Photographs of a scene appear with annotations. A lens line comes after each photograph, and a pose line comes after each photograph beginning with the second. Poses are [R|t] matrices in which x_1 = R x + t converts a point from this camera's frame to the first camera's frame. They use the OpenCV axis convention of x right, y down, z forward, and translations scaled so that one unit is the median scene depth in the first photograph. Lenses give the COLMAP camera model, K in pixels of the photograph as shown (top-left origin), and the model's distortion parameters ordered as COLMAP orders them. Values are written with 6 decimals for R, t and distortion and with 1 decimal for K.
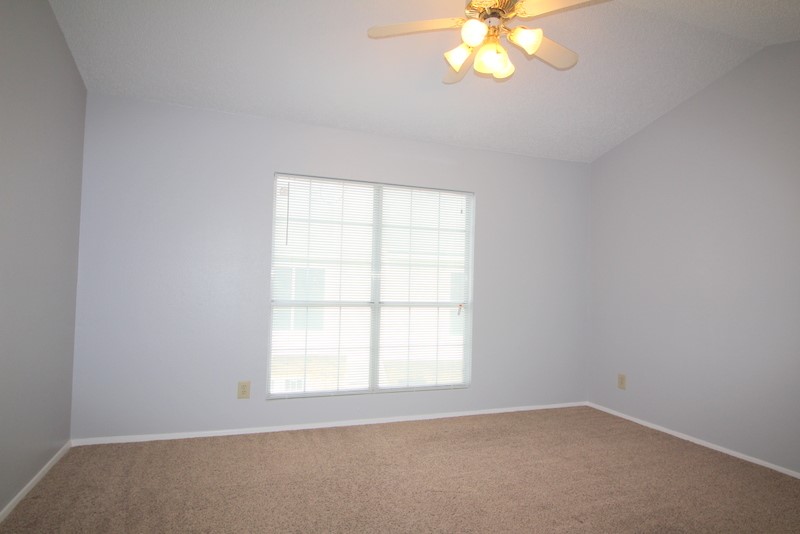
lens RADIAL K [[465.4, 0, 400.8], [0, 465.4, 268.4], [0, 0, 1]] dist [0.008716, -0.013839]
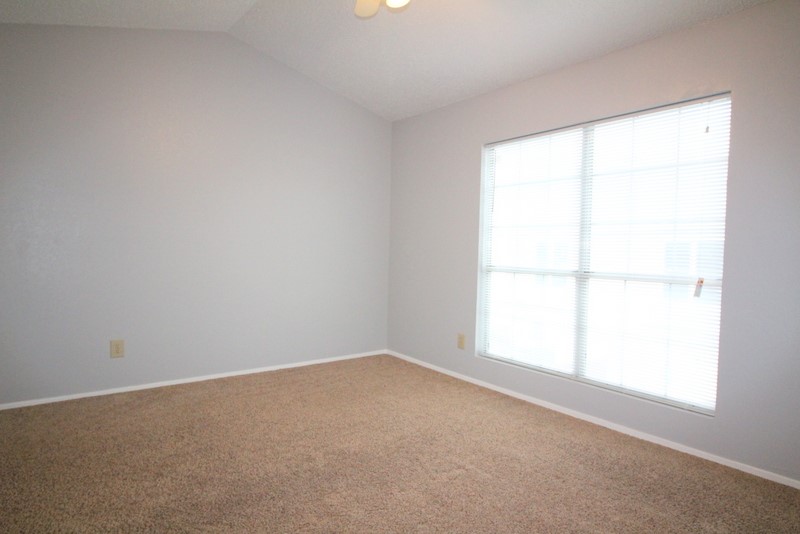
lens RADIAL K [[465.4, 0, 400.8], [0, 465.4, 268.4], [0, 0, 1]] dist [0.008716, -0.013839]
pose [[0.297652, 0.024429, -0.954362, 0.635431], [0.021987, 0.999232, 0.032435, 0.033471], [0.954421, -0.030638, 0.296886, 0.455612]]
